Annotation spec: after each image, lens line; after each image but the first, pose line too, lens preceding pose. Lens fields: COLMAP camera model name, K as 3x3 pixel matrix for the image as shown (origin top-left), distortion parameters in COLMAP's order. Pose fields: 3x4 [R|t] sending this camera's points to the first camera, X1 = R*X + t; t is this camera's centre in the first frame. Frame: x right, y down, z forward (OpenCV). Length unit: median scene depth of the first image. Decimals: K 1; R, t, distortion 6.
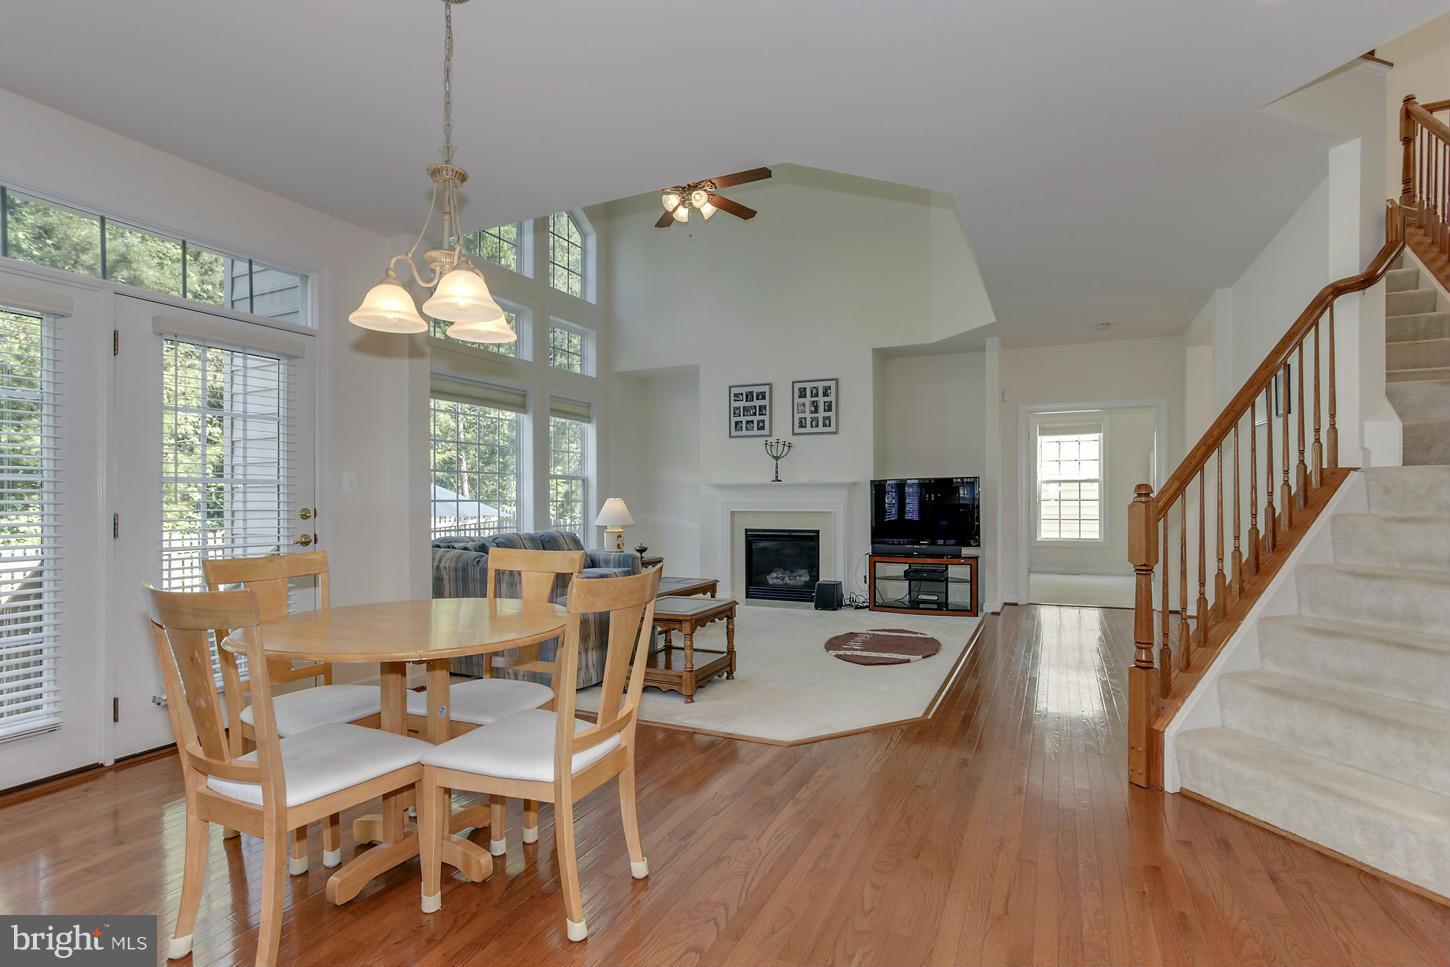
lens RADIAL K [[702.4, 0, 720.5], [0, 702.4, 503.6], [0, 0, 1]] dist [-0.044379, 0.024365]
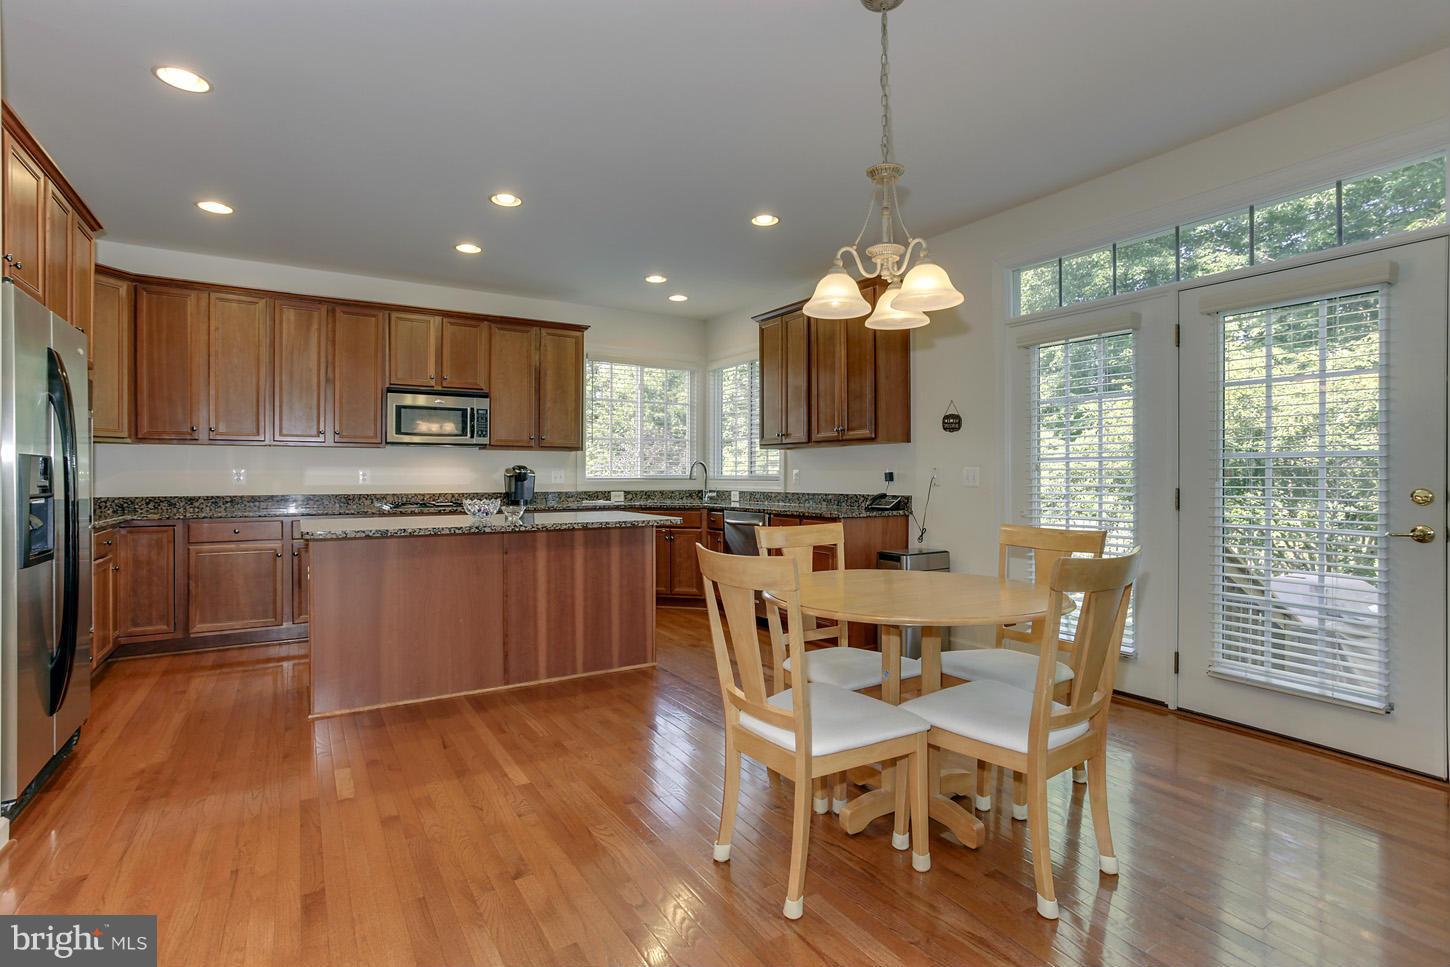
lens RADIAL K [[702.4, 0, 736.4], [0, 702.4, 476.9], [0, 0, 1]] dist [-0.044379, 0.024365]
pose [[-0.529050, 0.004028, -0.848581, 0.179141], [-0.004627, 0.999960, 0.007631, -0.003257], [0.848578, 0.007963, -0.529010, 0.387455]]
